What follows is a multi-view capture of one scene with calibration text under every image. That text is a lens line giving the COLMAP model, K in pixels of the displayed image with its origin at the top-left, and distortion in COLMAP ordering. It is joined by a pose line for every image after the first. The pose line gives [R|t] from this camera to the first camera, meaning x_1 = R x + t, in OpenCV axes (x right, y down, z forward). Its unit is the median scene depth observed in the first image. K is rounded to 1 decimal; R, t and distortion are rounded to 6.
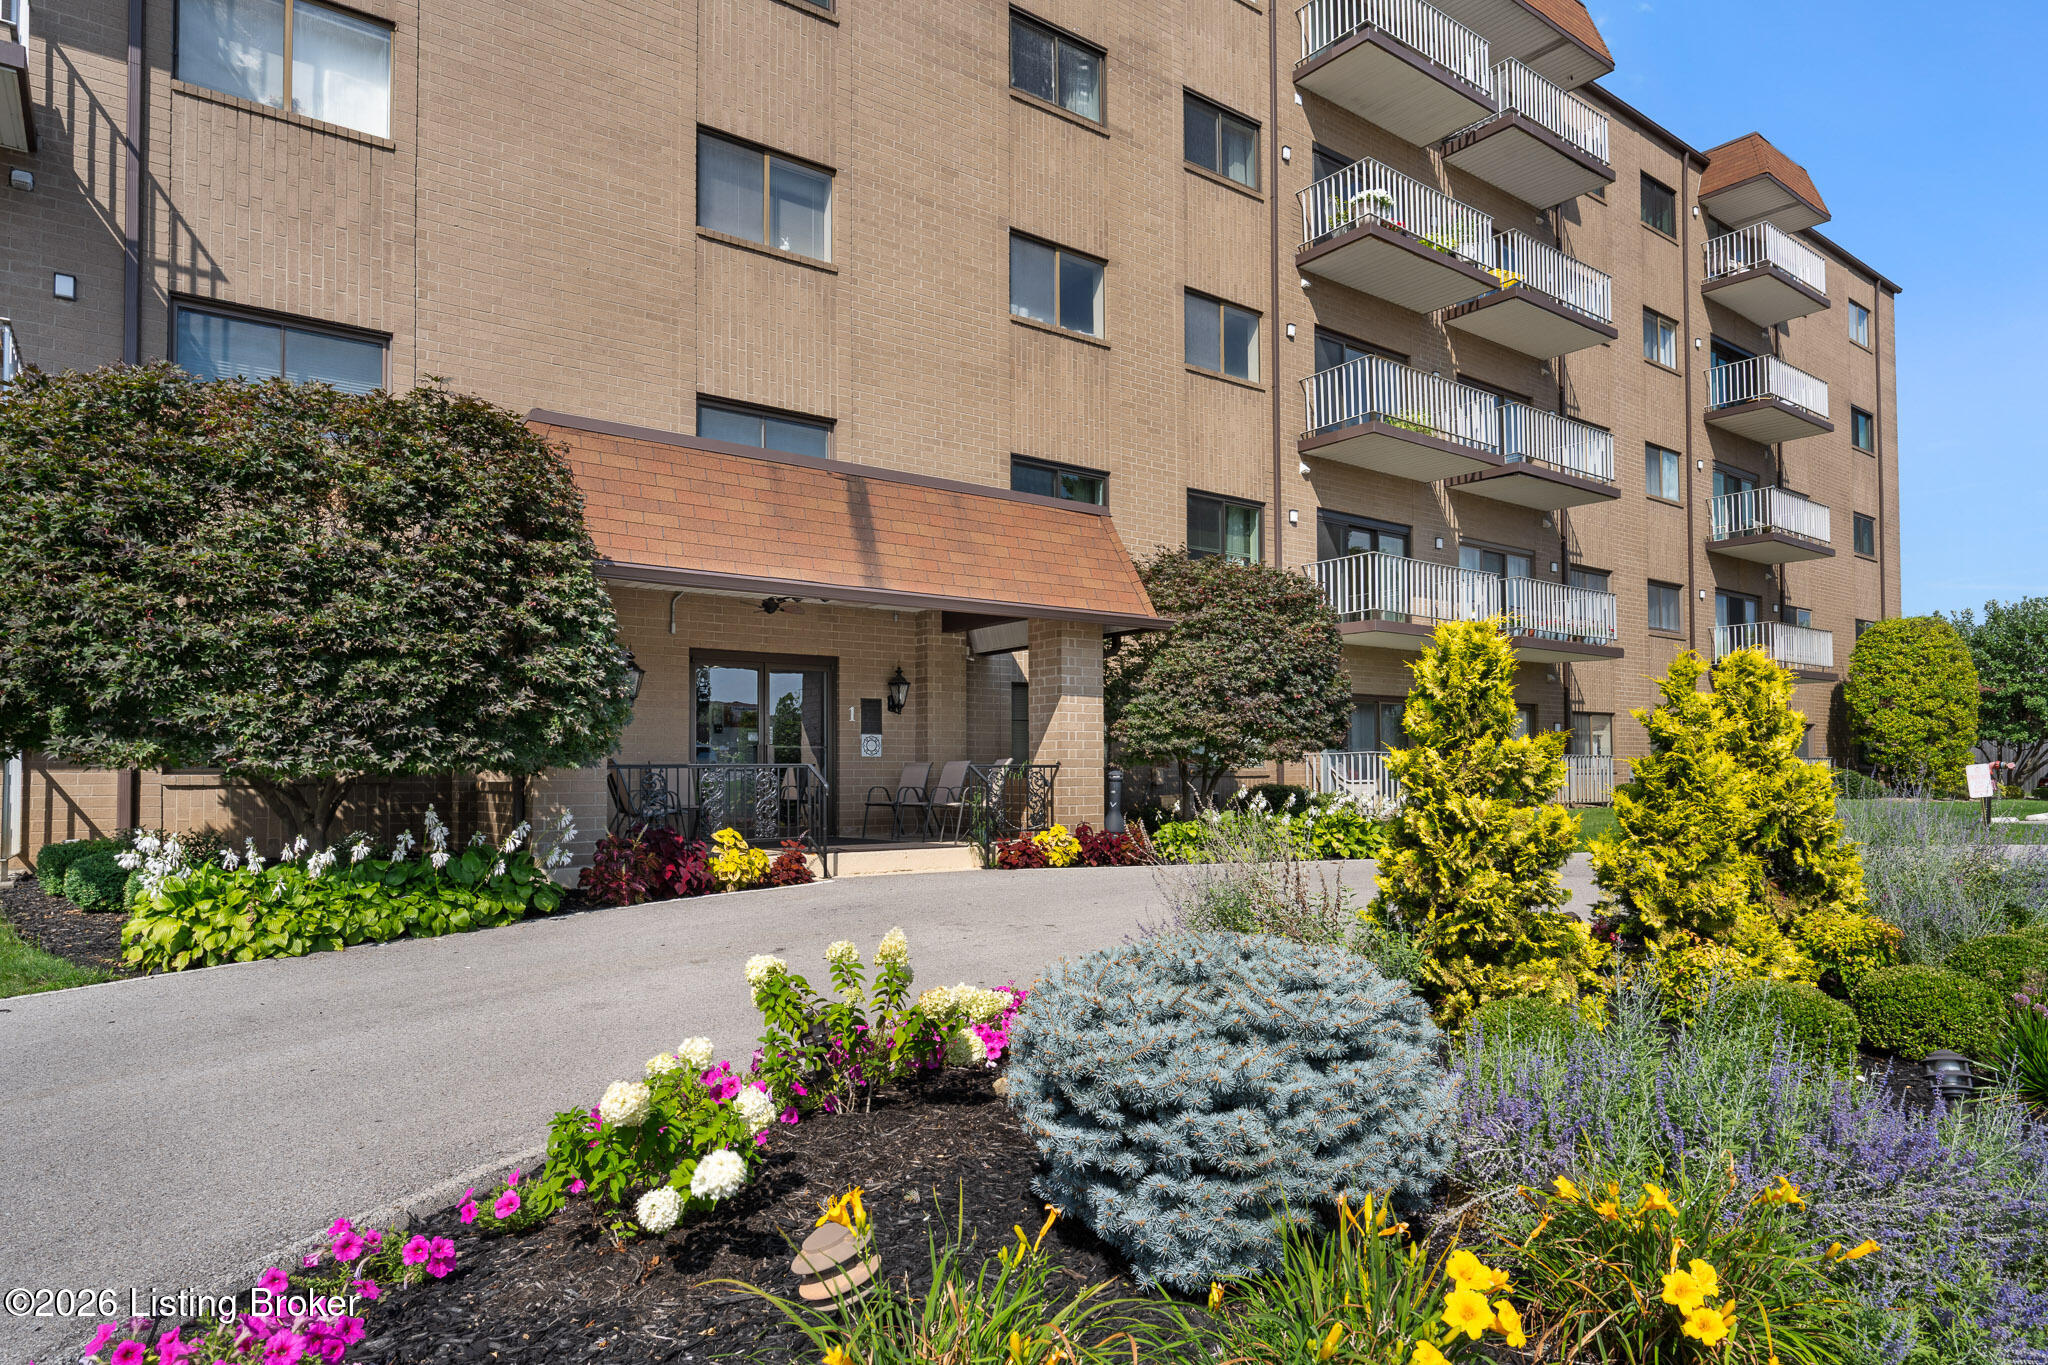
lens RADIAL K [[1164.5, 0, 1028.8], [0, 1164.5, 745.8], [0, 0, 1]] dist [-0.000719, -0.000795]
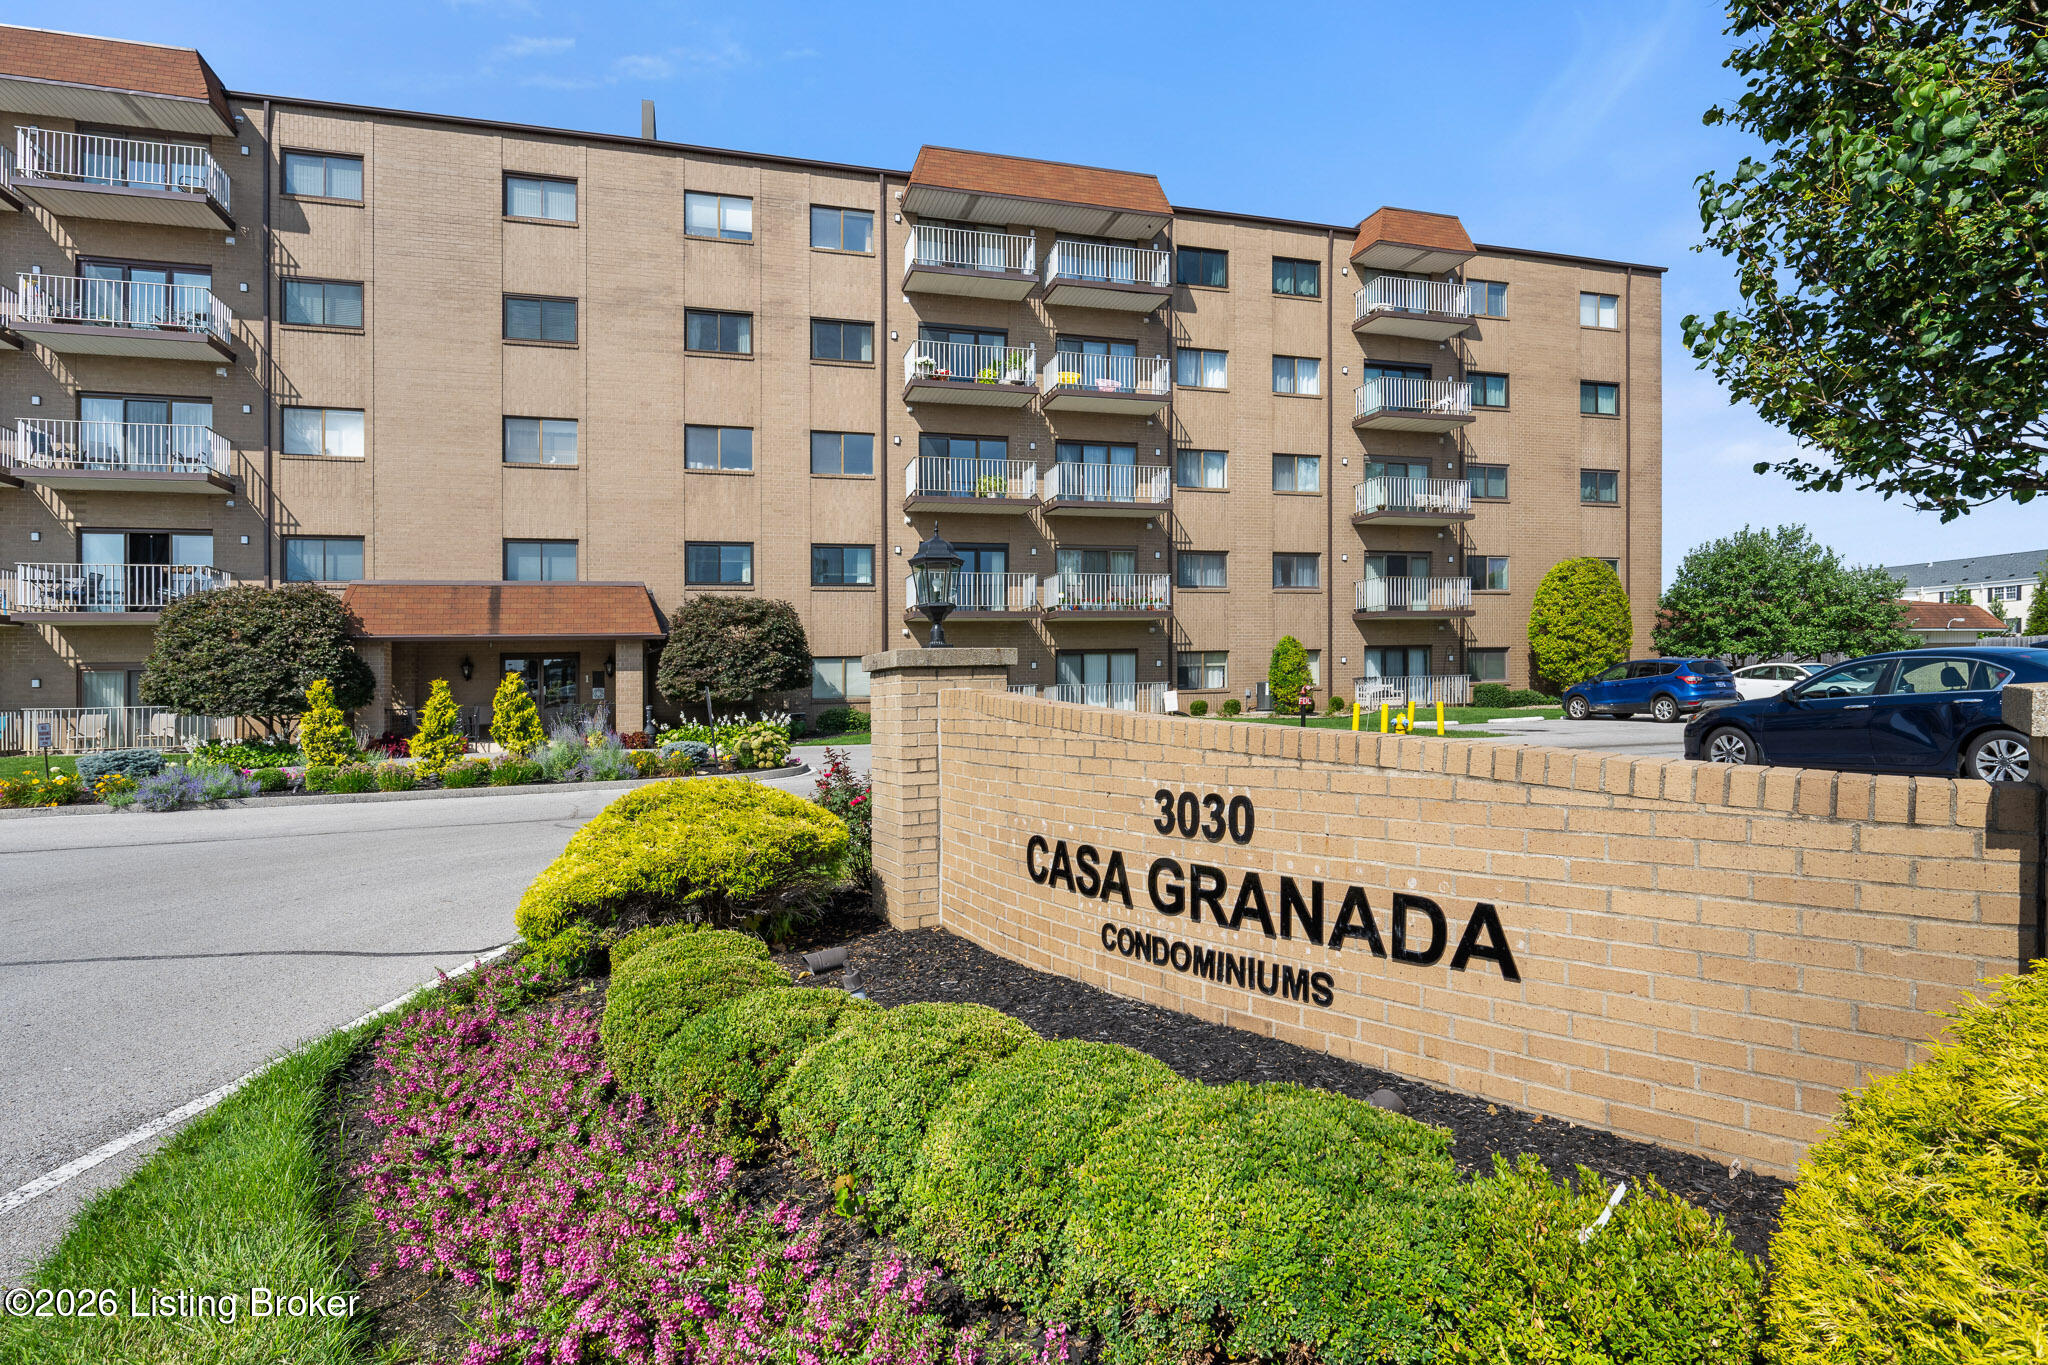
lens RADIAL K [[1006.9, 0, 1024.0], [0, 1006.9, 682.5], [0, 0, 1]] dist [-0.000899, -0.000301]
pose [[0.943113, -0.017794, -0.331997, 1.484712], [0.026210, 0.999438, 0.020889, -0.044818], [0.331439, -0.028403, 0.943049, -0.574691]]
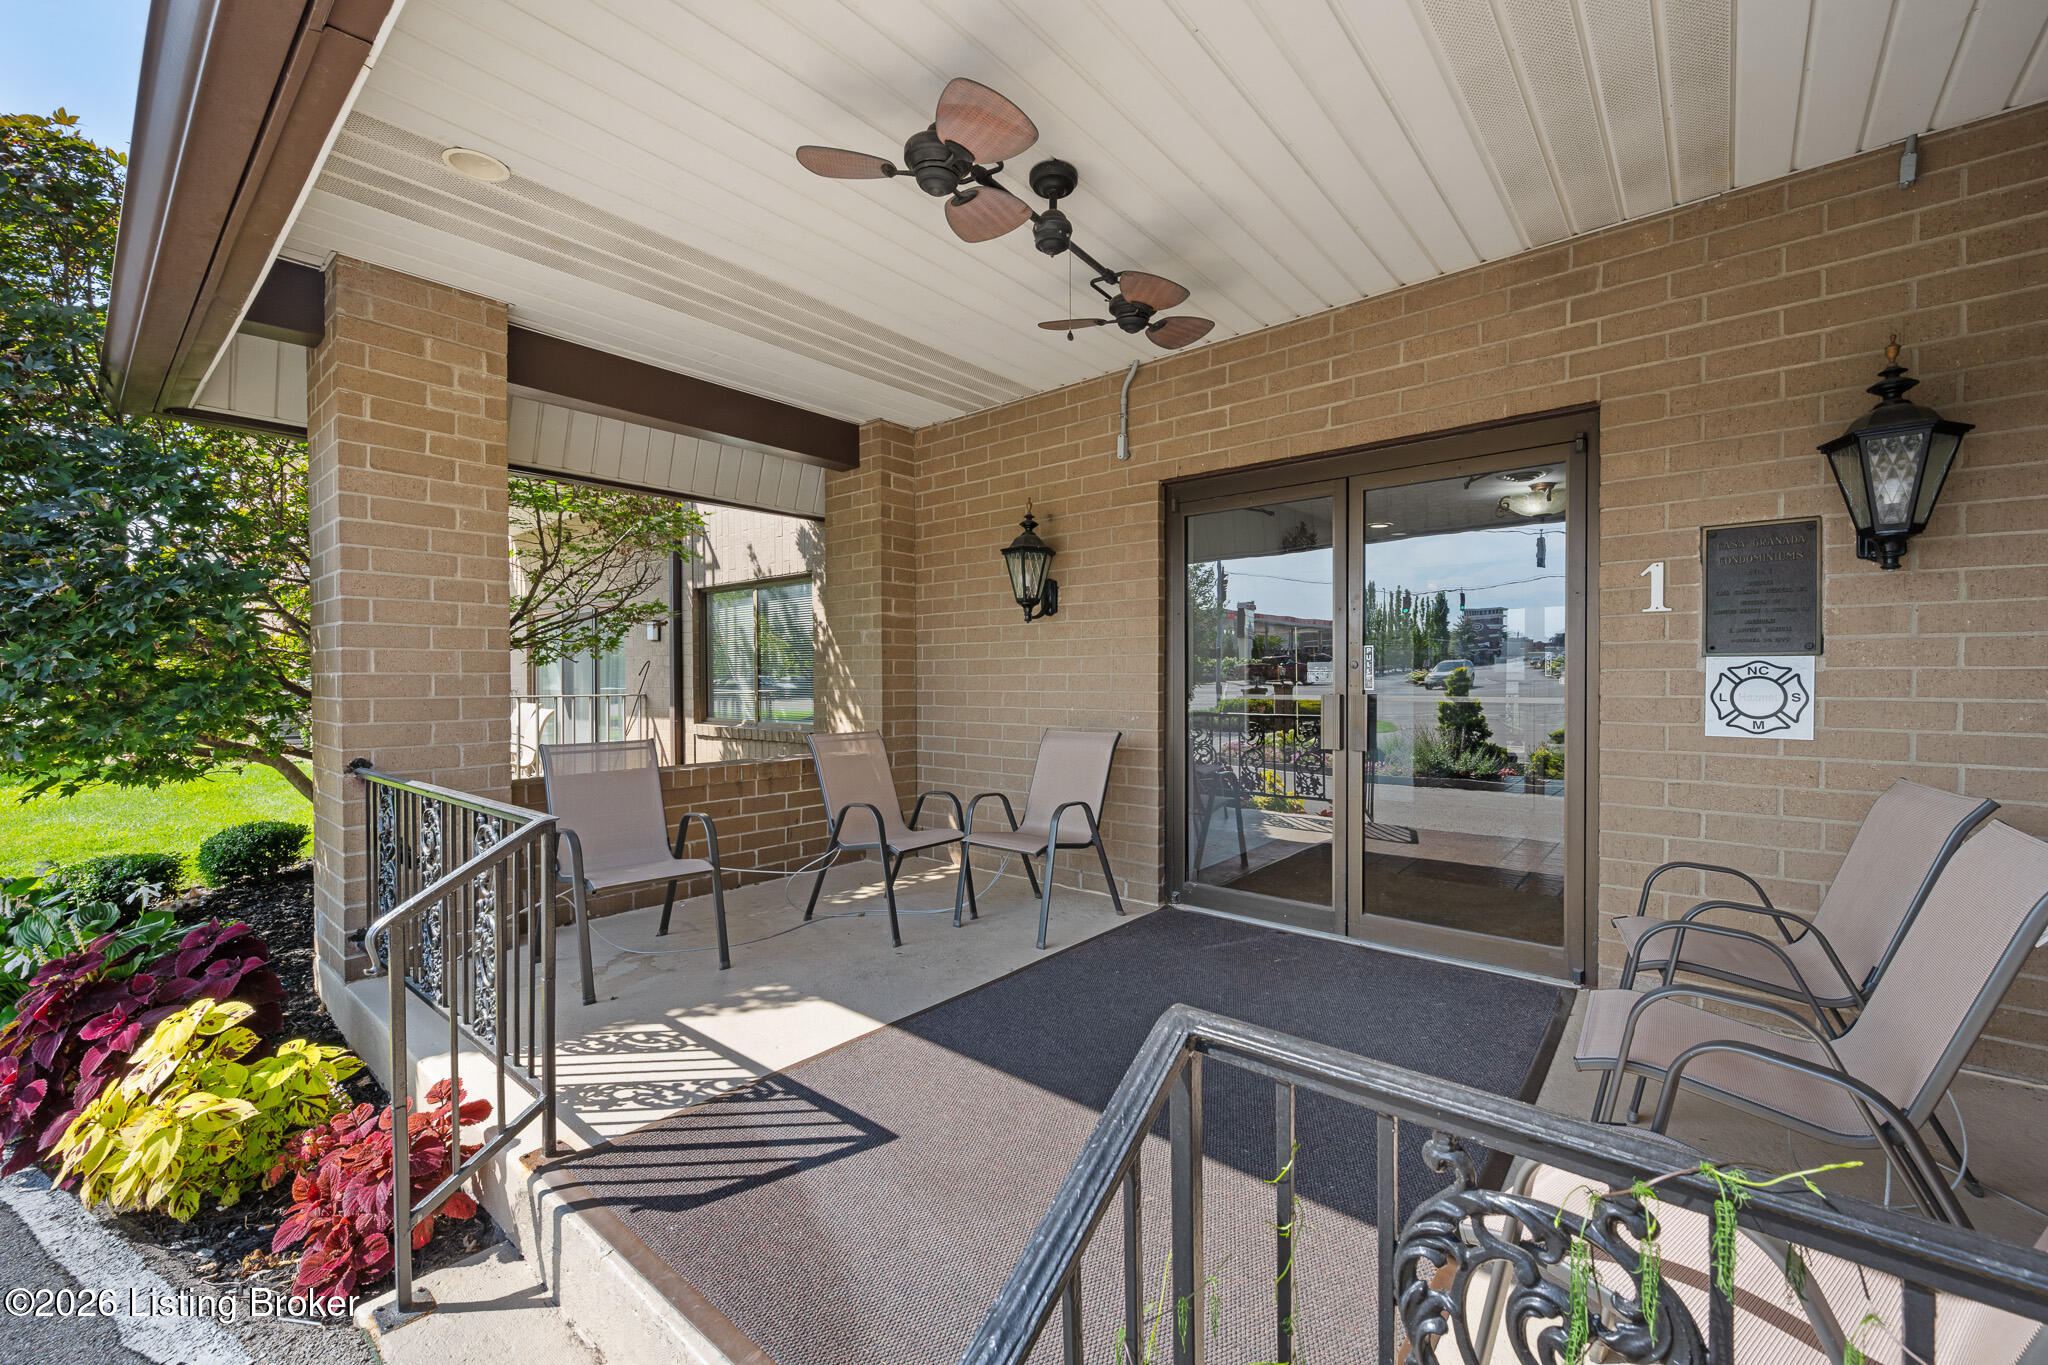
lens RADIAL K [[824.8, 0, 1024.0], [0, 824.8, 682.5], [0, 0, 1]] dist [0.002080, 0.000093]
pose [[0.227111, 0.012122, -0.973794, 0.013652], [0.025978, 0.999491, 0.018501, -0.013062], [0.973522, -0.029499, 0.226680, 0.889929]]
